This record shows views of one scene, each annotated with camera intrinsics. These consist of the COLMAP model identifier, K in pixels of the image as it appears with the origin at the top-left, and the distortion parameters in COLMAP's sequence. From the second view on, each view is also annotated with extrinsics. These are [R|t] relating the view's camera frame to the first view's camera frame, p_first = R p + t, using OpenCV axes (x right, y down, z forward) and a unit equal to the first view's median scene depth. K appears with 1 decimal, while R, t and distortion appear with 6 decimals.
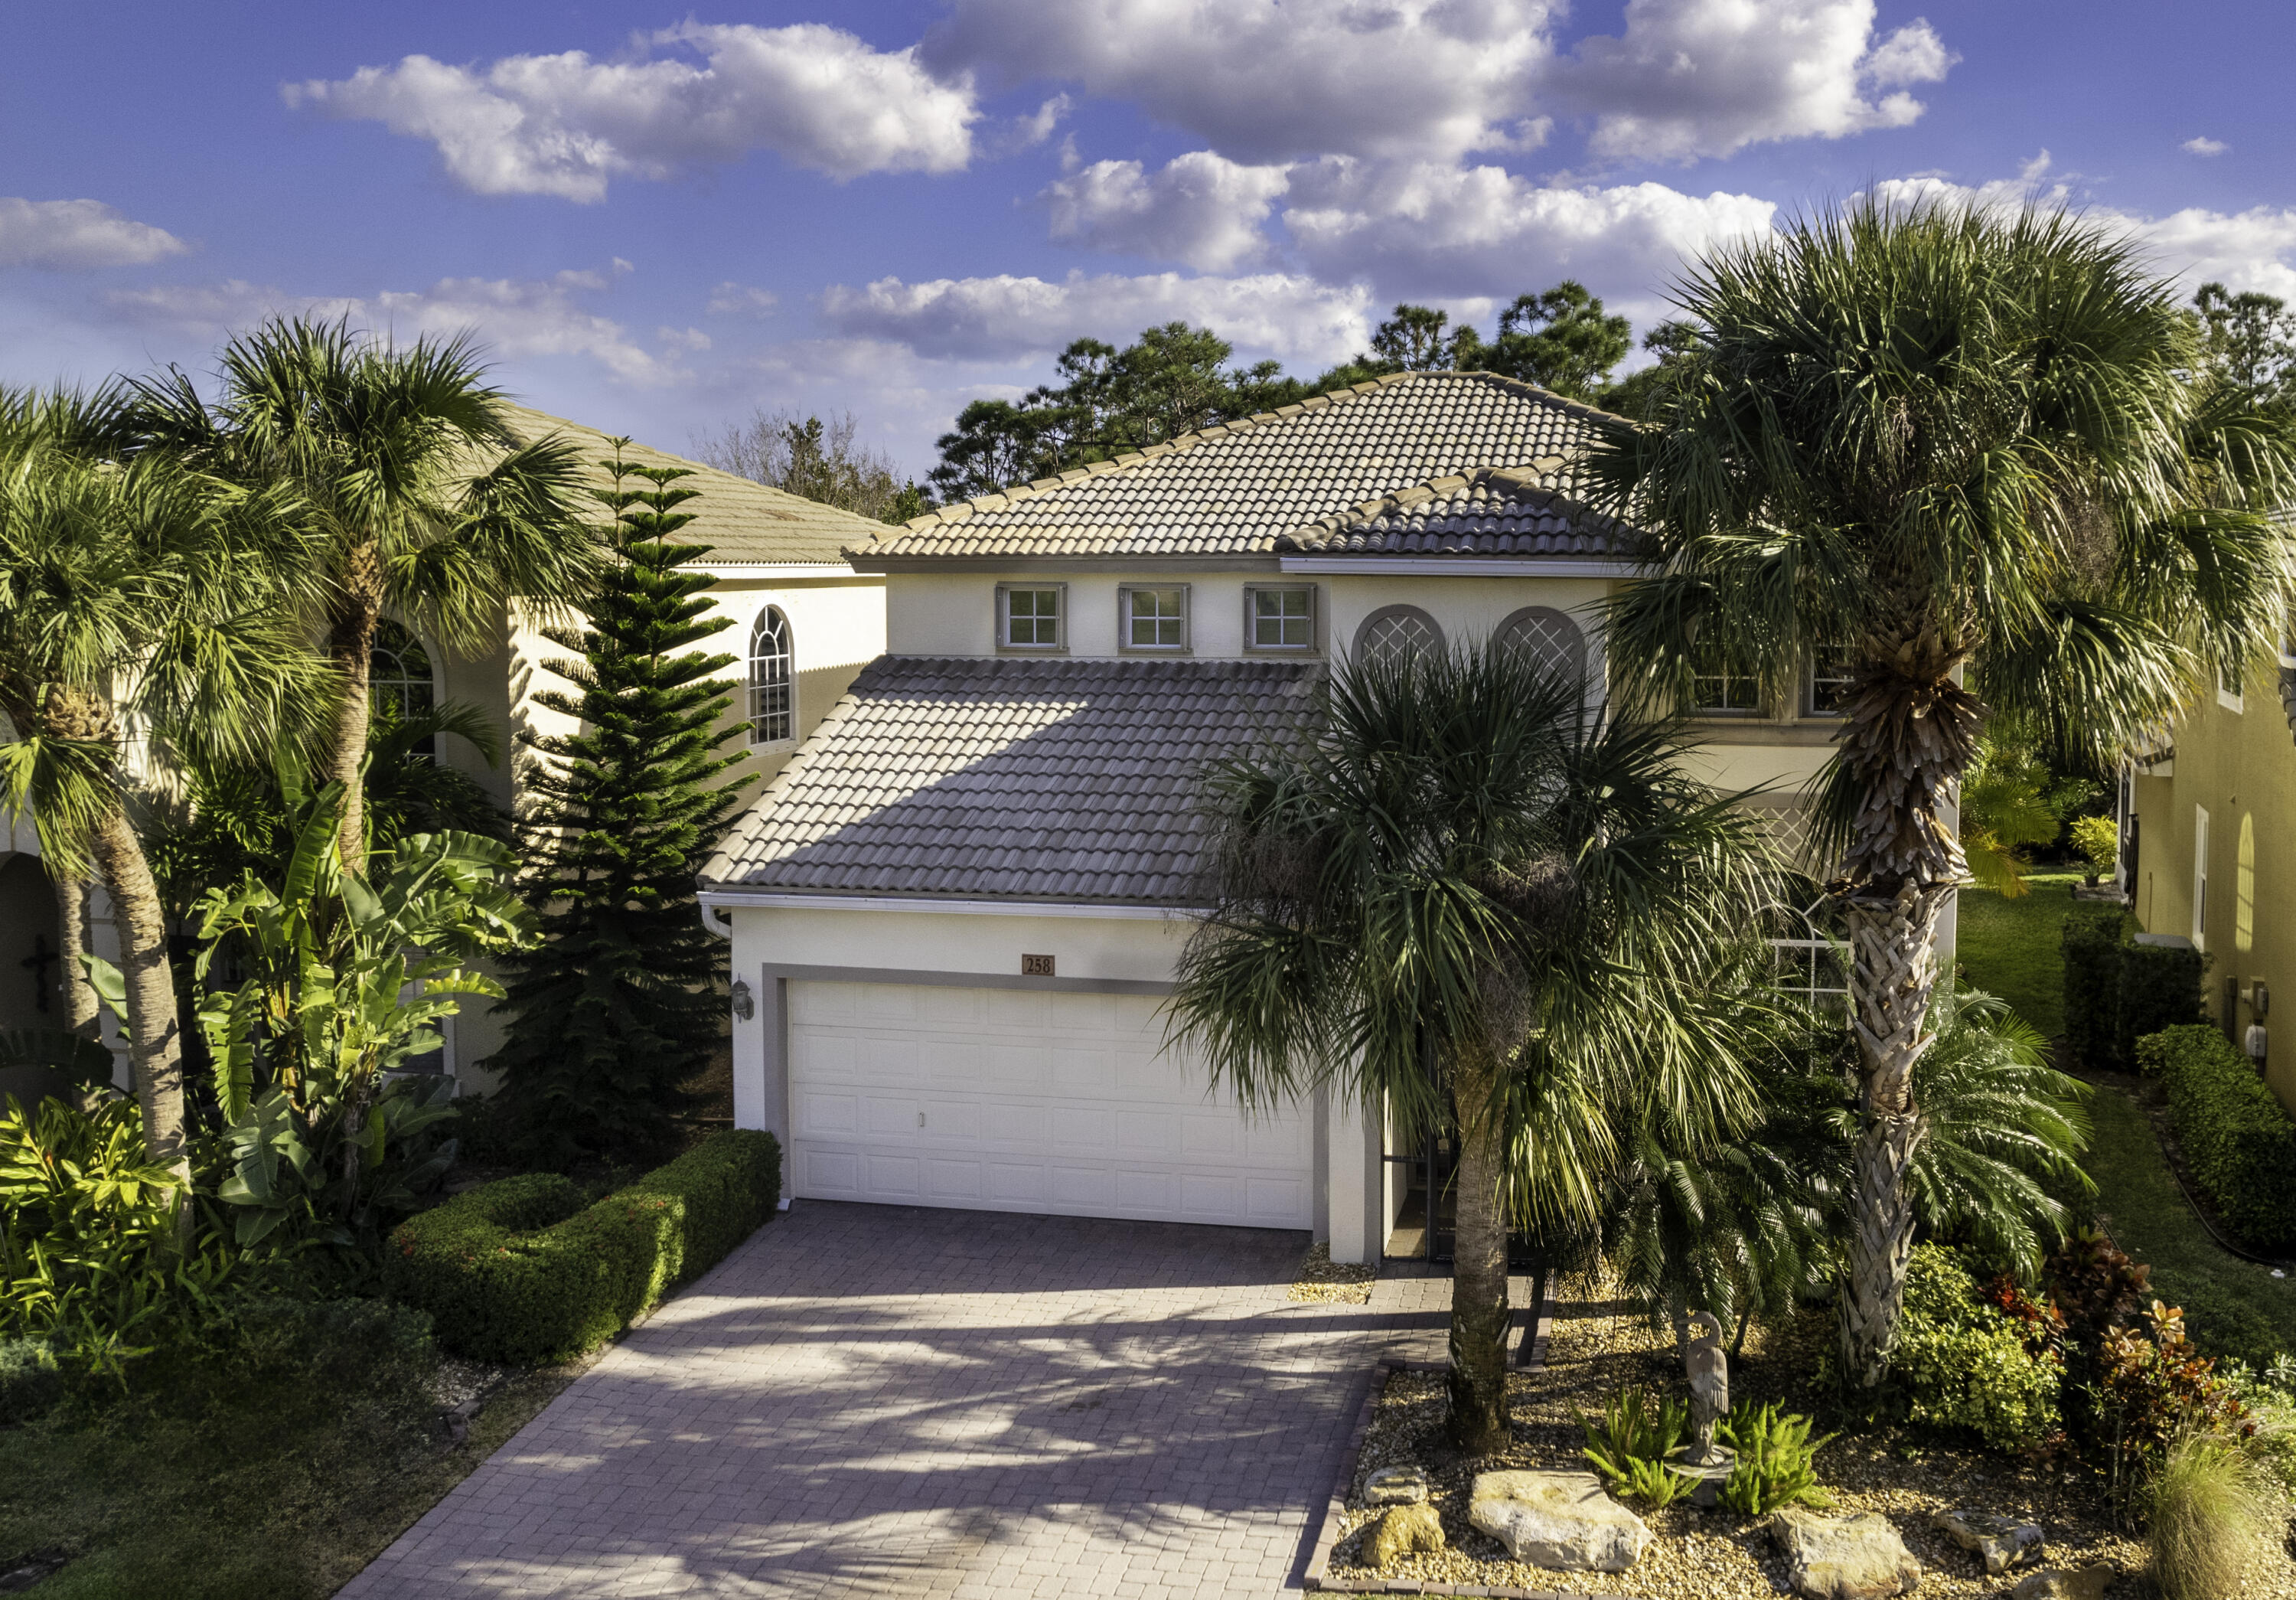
lens RADIAL K [[2354.0, 0, 1149.5], [0, 2354.0, 788.9], [0, 0, 1]] dist [-0.069692, 0.000000]
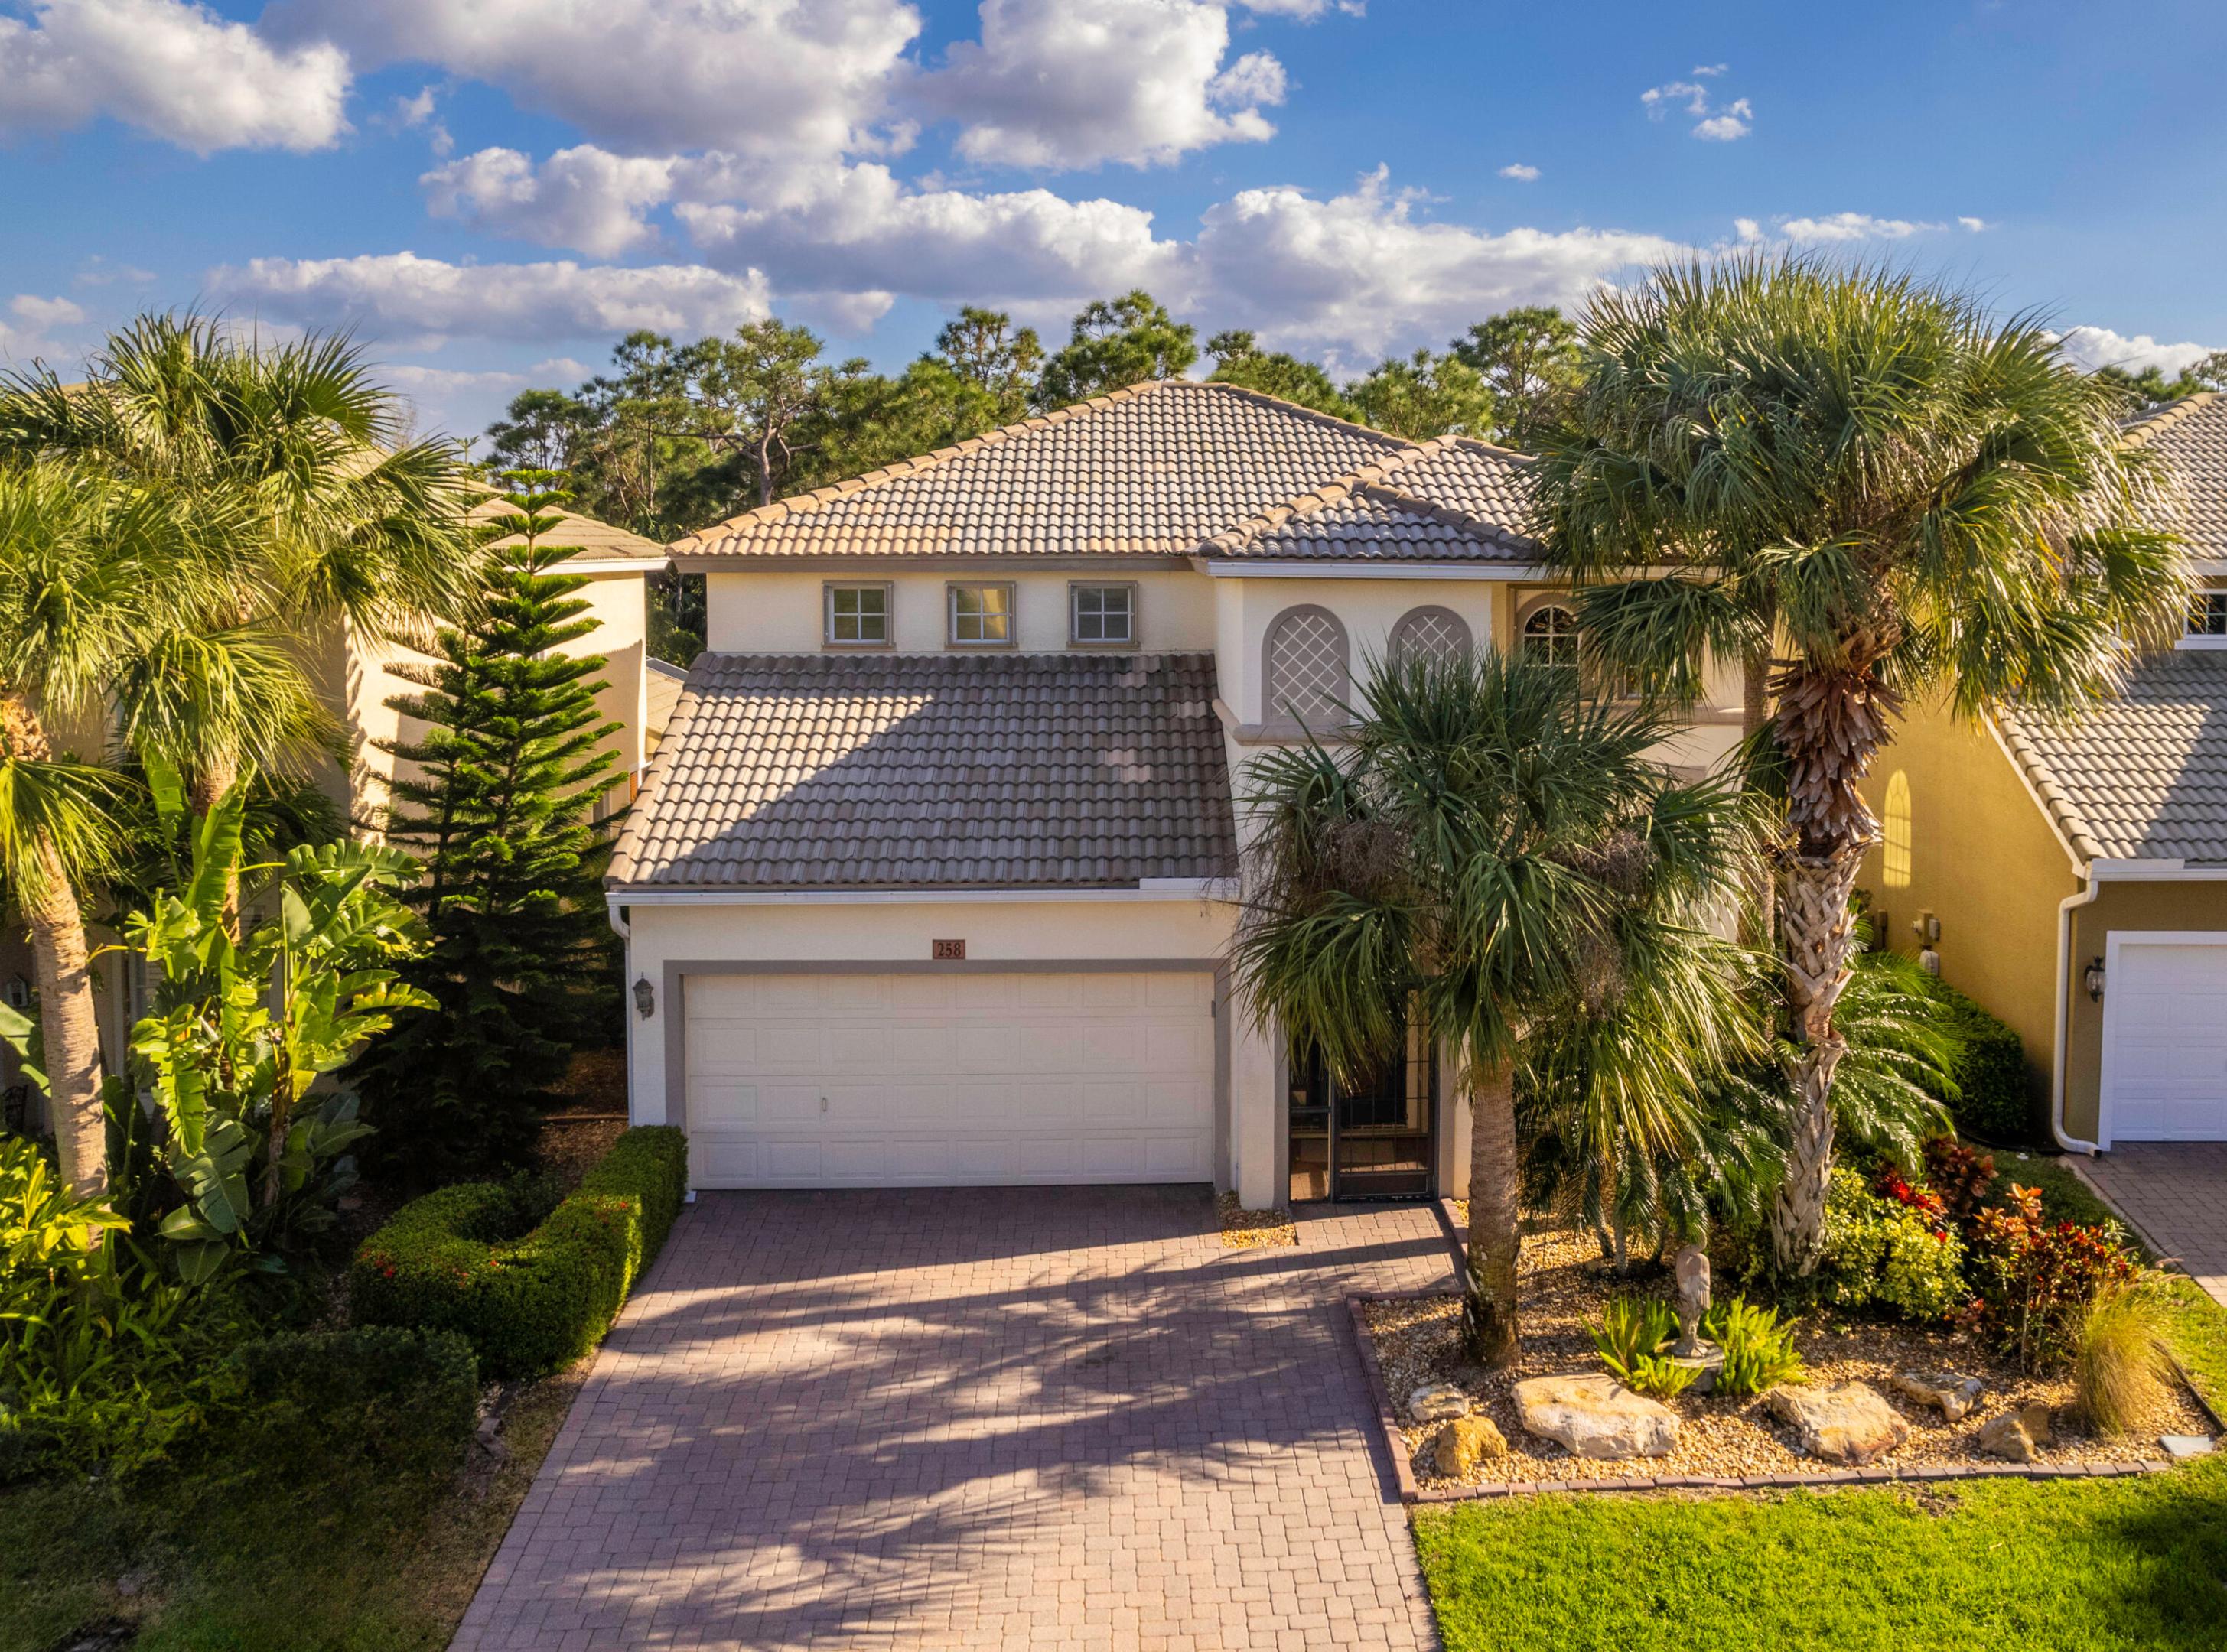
lens RADIAL K [[2242.4, 0, 1168.9], [0, 2242.4, 771.0], [0, 0, 1]] dist [-0.071111, 0.000000]
pose [[0.960570, -0.027032, 0.276720, -0.235731], [0.025380, 0.999632, 0.009549, -0.011925], [-0.276876, -0.002149, 0.960903, 0.015028]]
